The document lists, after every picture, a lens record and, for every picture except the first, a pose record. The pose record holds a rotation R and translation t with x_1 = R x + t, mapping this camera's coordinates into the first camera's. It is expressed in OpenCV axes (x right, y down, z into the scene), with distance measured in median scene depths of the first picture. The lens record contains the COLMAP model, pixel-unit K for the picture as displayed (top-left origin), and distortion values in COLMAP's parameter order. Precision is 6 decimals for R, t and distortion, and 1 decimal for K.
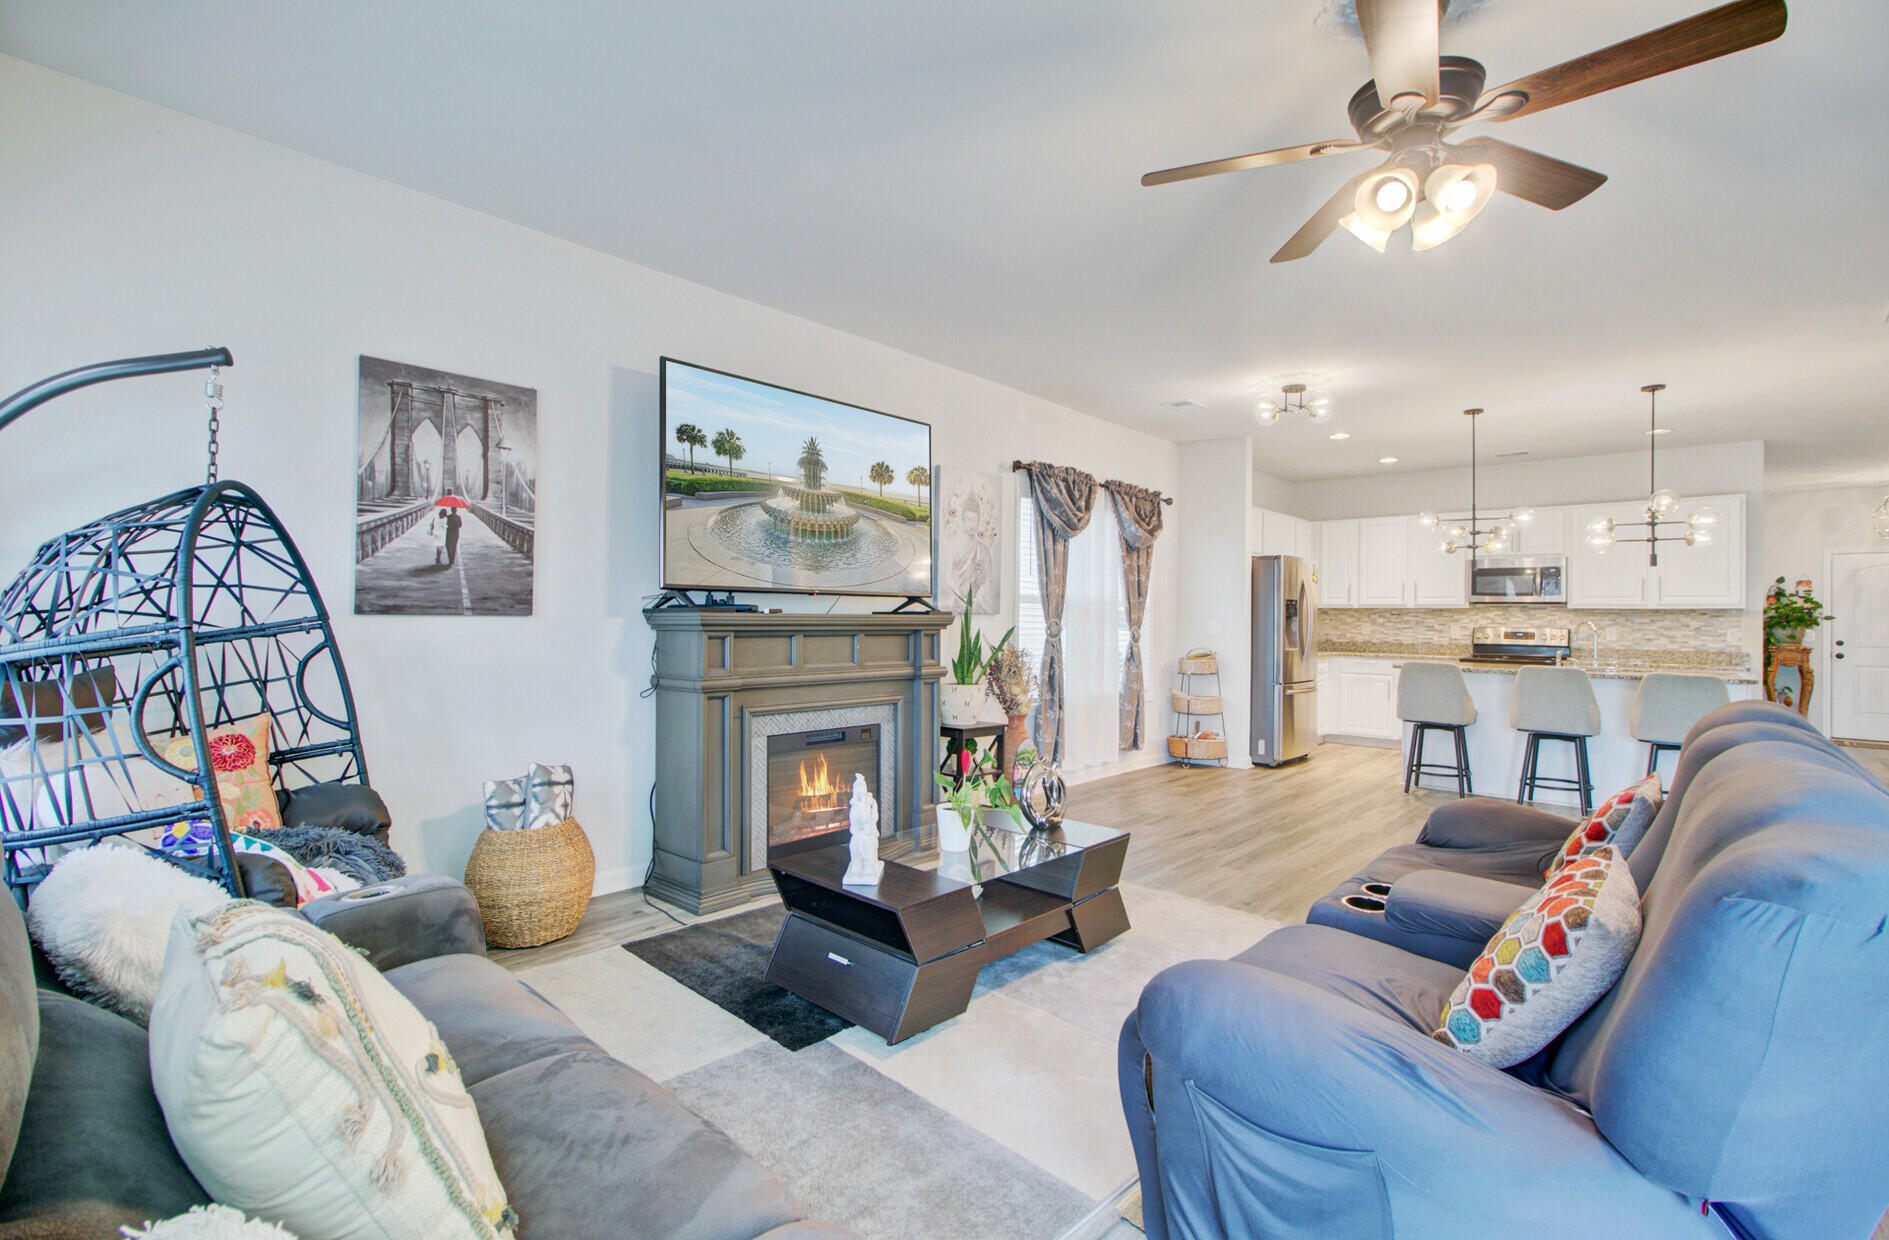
lens RADIAL K [[861.0, 0, 947.4], [0, 861.0, 616.2], [0, 0, 1]] dist [-0.002506, 0.000587]
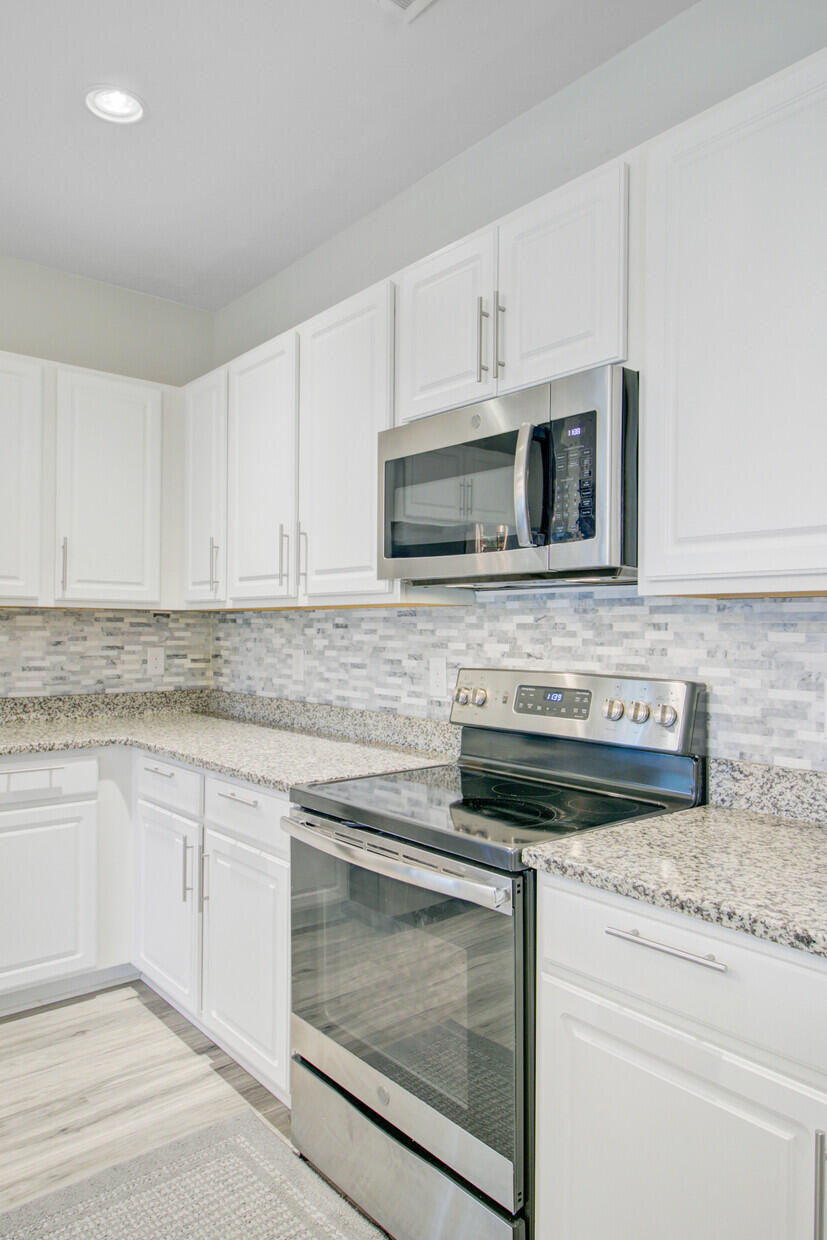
lens RADIAL K [[838.0, 0, 411.2], [0, 838.0, 630.8], [0, 0, 1]] dist [0.006114, 0.001226]
pose [[0.992145, -0.000993, -0.125093, 0.675312], [0.000976, 1.000000, -0.000197, 0.000001], [0.125093, 0.000074, 0.992145, 0.754402]]
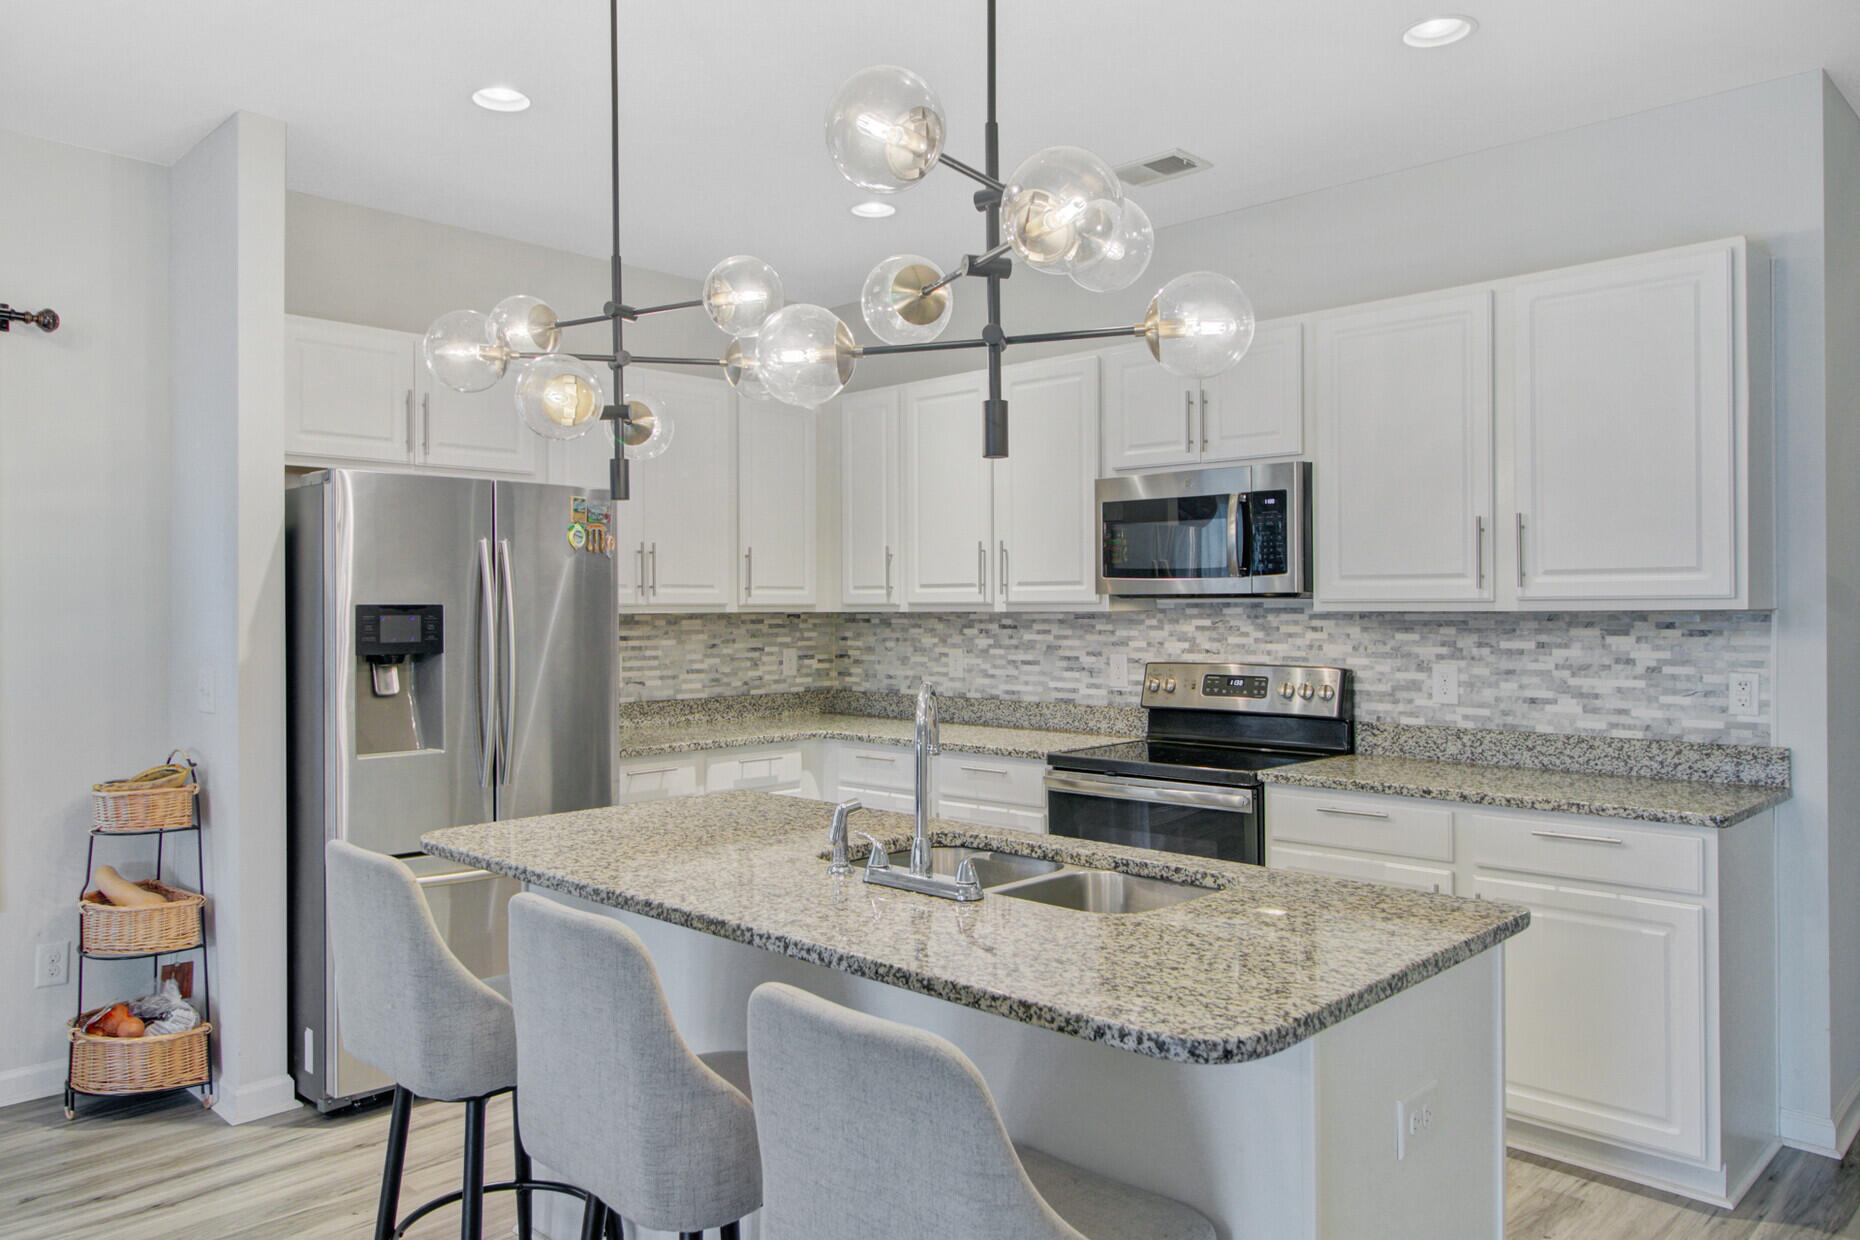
lens RADIAL K [[1337.0, 0, 930.0], [0, 1337.0, 607.1], [0, 0, 1]] dist [-0.000430, 0.001628]
pose [[0.999761, -0.014400, -0.016464, 0.564692], [0.014400, 0.999896, -0.000145, -0.012871], [0.016464, -0.000092, 0.999864, 0.451435]]
